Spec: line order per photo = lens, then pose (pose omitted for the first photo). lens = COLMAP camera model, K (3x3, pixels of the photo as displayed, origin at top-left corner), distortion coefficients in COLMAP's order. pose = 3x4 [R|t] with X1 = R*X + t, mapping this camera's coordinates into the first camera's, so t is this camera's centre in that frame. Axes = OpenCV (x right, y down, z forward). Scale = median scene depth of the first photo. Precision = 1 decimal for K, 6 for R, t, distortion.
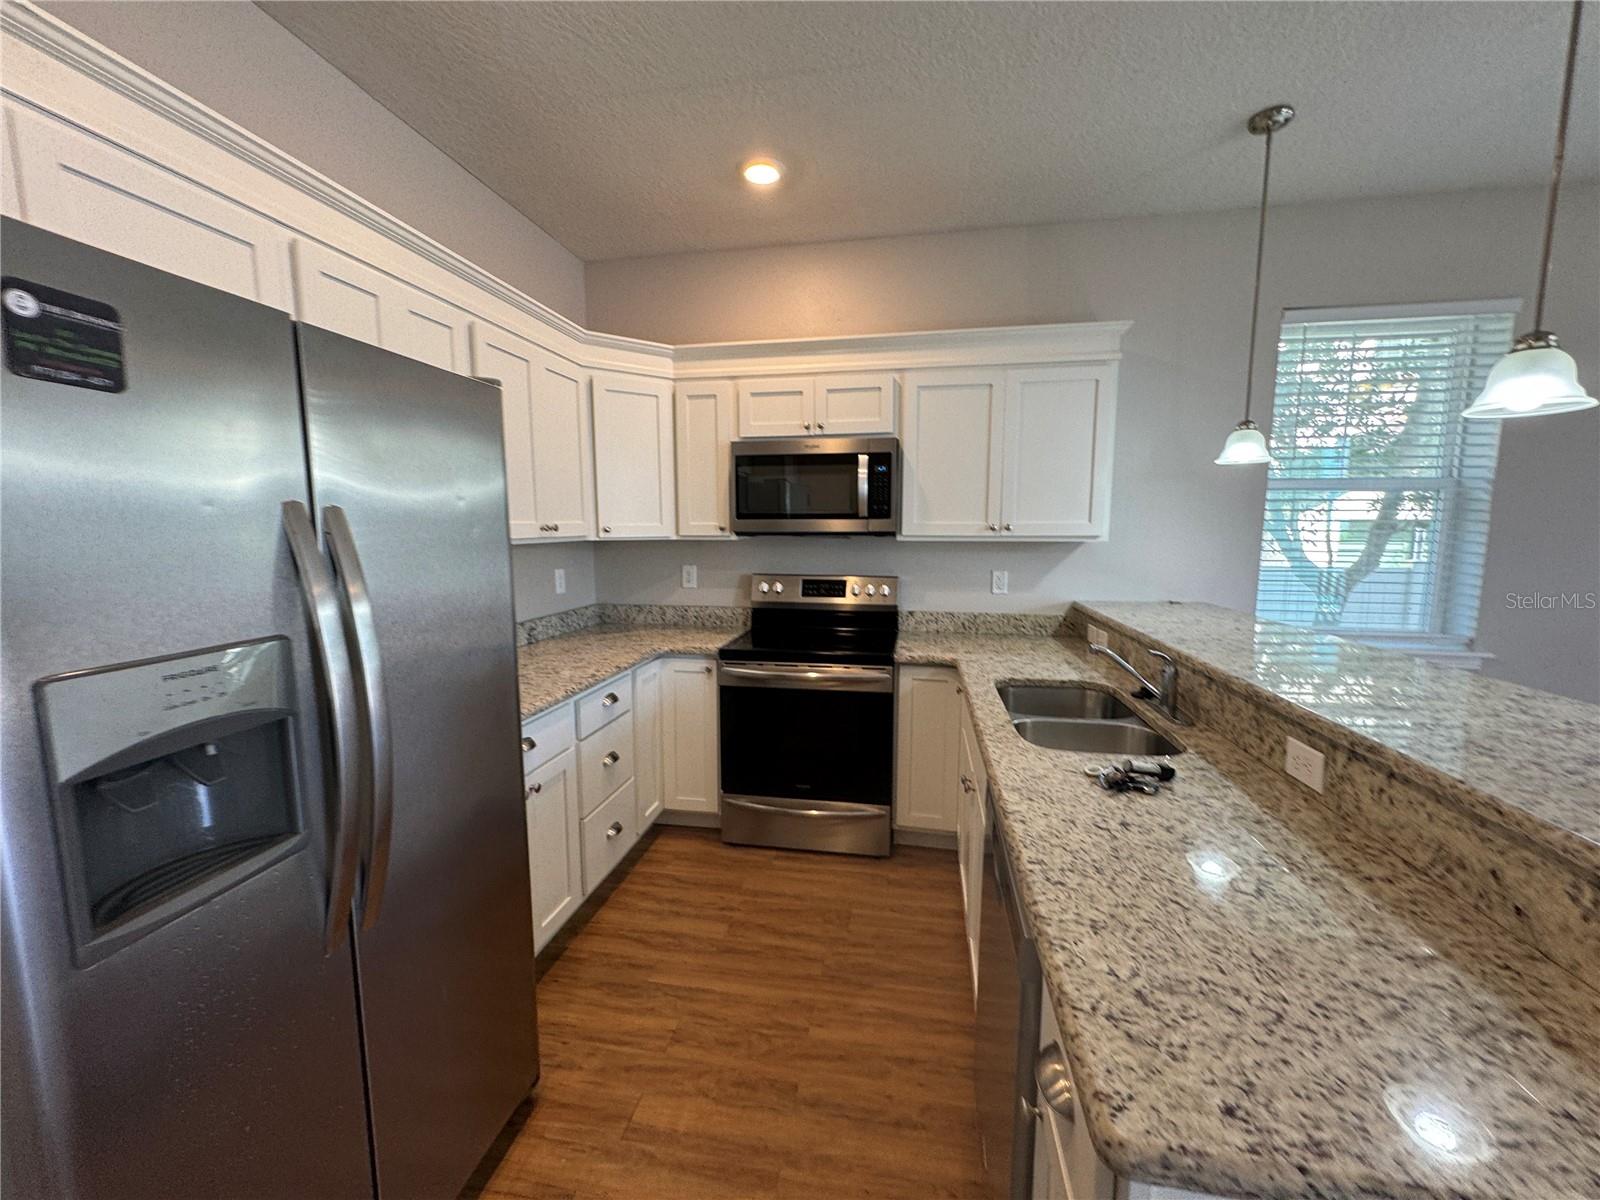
lens RADIAL K [[641.2, 0, 800.0], [0, 641.2, 600.0], [0, 0, 1]] dist [-0.000086, 0.000378]
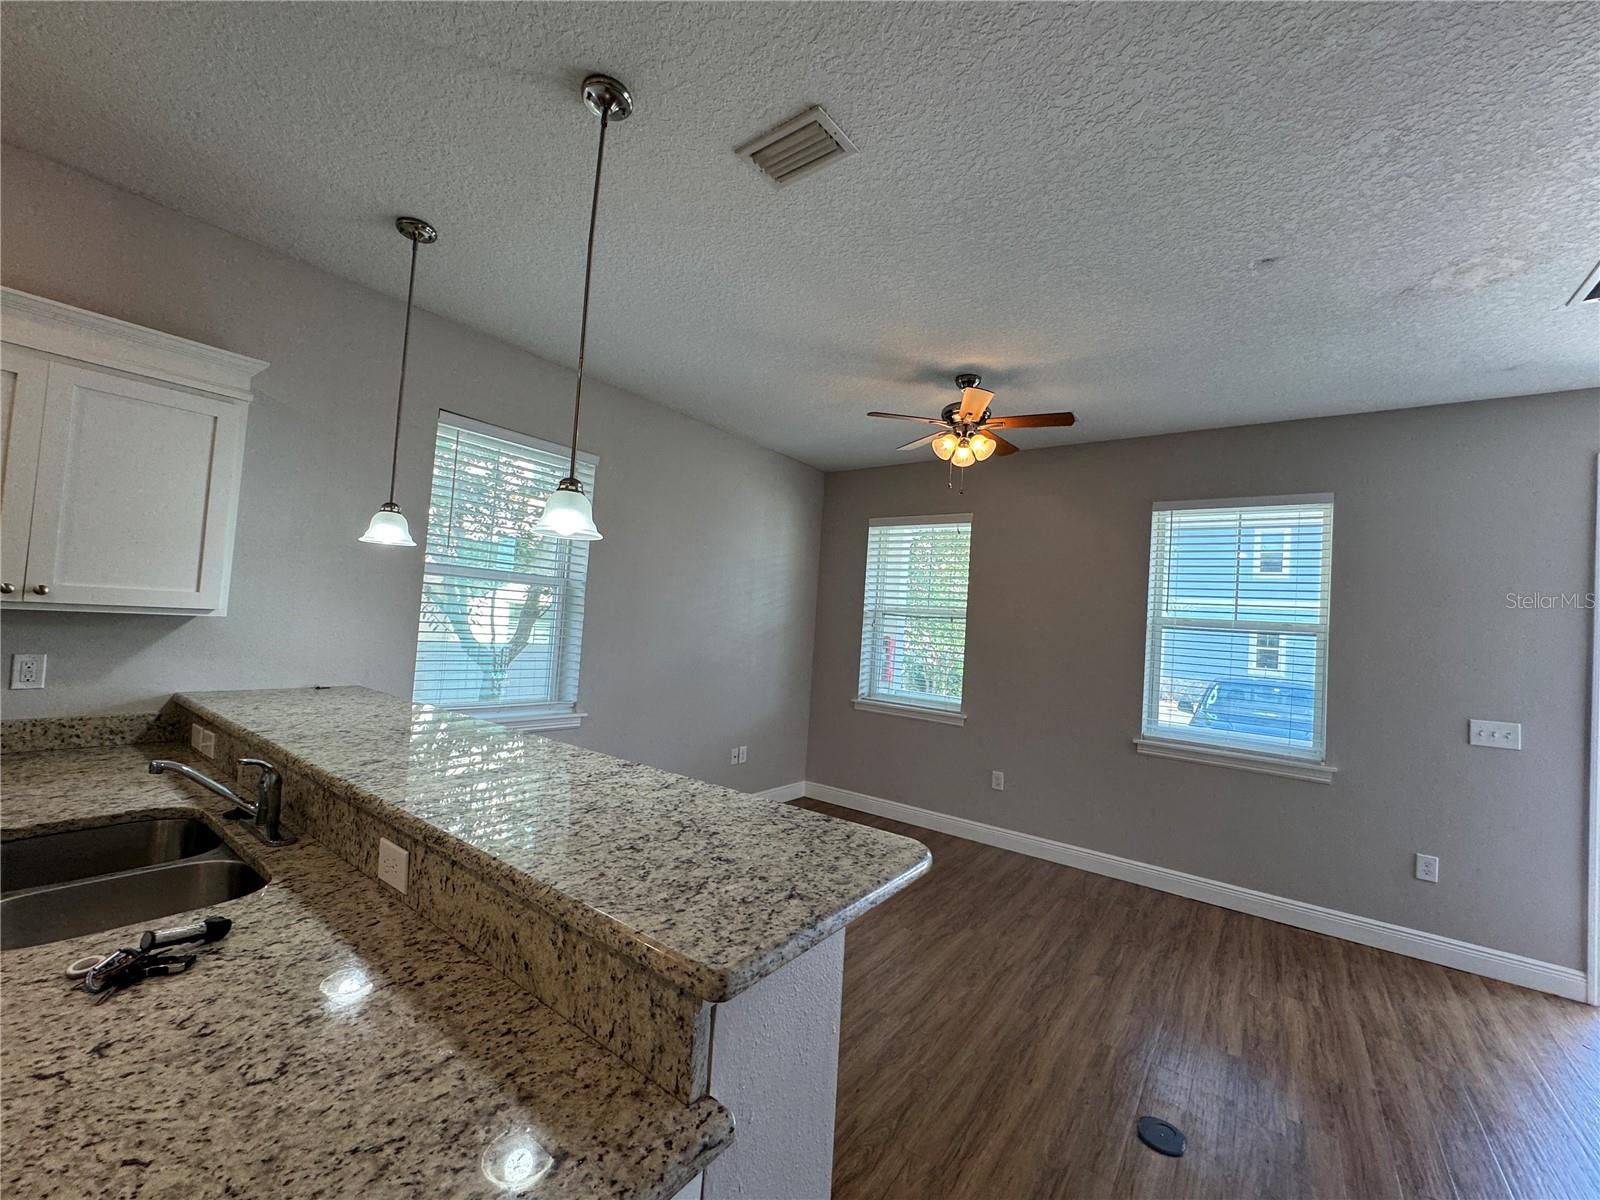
lens RADIAL K [[641.2, 0, 800.0], [0, 641.2, 600.0], [0, 0, 1]] dist [-0.000086, 0.000378]
pose [[0.448408, 0.063566, 0.891566, 0.126199], [0.037746, 0.995232, -0.089941, -0.019580], [-0.893032, 0.073983, 0.443871, 0.004557]]
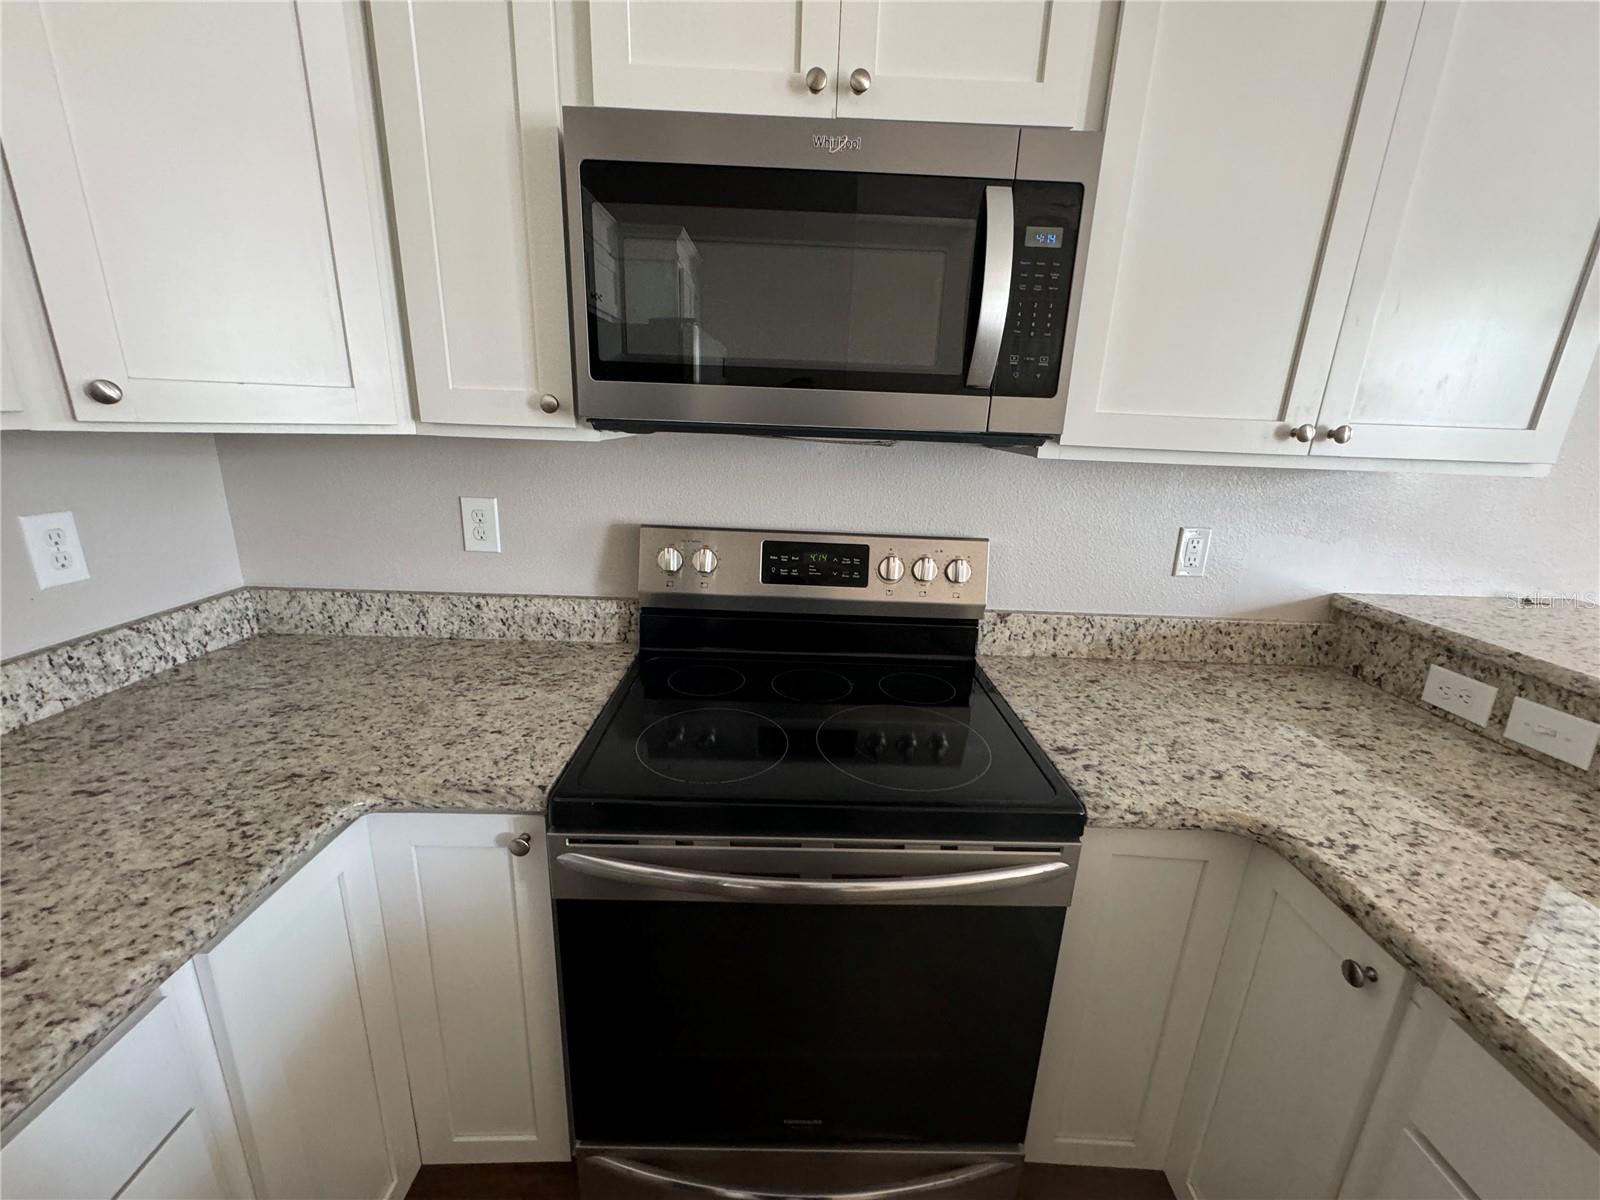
lens RADIAL K [[641.2, 0, 800.0], [0, 641.2, 600.0], [0, 0, 1]] dist [-0.000086, 0.000378]
pose [[0.980974, -0.016409, 0.193442, -0.093906], [-0.015675, 0.986473, 0.163173, -0.108330], [-0.193503, -0.163101, 0.967447, 1.004310]]
